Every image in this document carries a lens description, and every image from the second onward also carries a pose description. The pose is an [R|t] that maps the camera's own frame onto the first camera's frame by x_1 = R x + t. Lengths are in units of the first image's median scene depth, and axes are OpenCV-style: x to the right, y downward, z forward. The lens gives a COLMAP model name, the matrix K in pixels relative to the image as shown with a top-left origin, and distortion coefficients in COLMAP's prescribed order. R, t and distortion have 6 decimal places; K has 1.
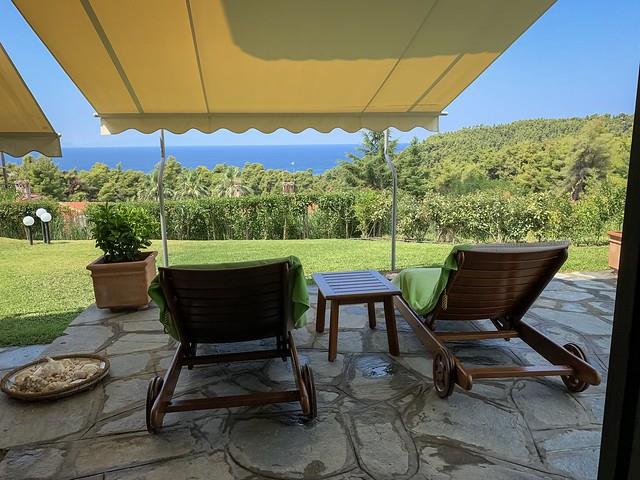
lens RADIAL K [[488.1, 0, 308.5], [0, 488.1, 235.1], [0, 0, 1]] dist [0.034989, -0.000794]
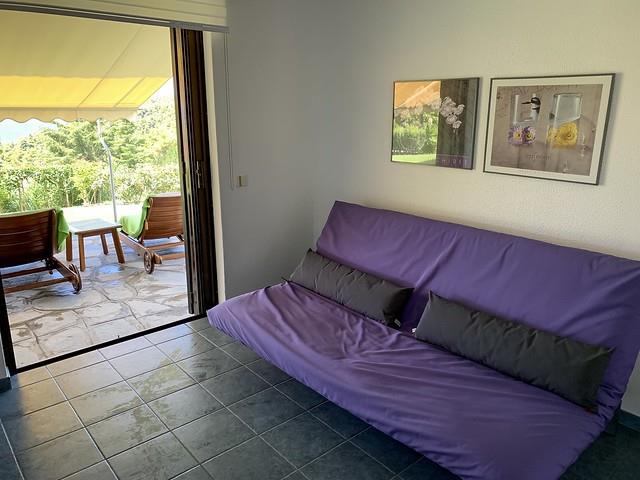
lens RADIAL K [[488.1, 0, 308.5], [0, 488.1, 235.1], [0, 0, 1]] dist [0.034989, -0.000794]
pose [[0.849338, -0.117709, 0.514557, -0.048621], [0.082760, 0.992458, 0.090427, 0.015742], [-0.521321, -0.034219, 0.852674, -0.274280]]
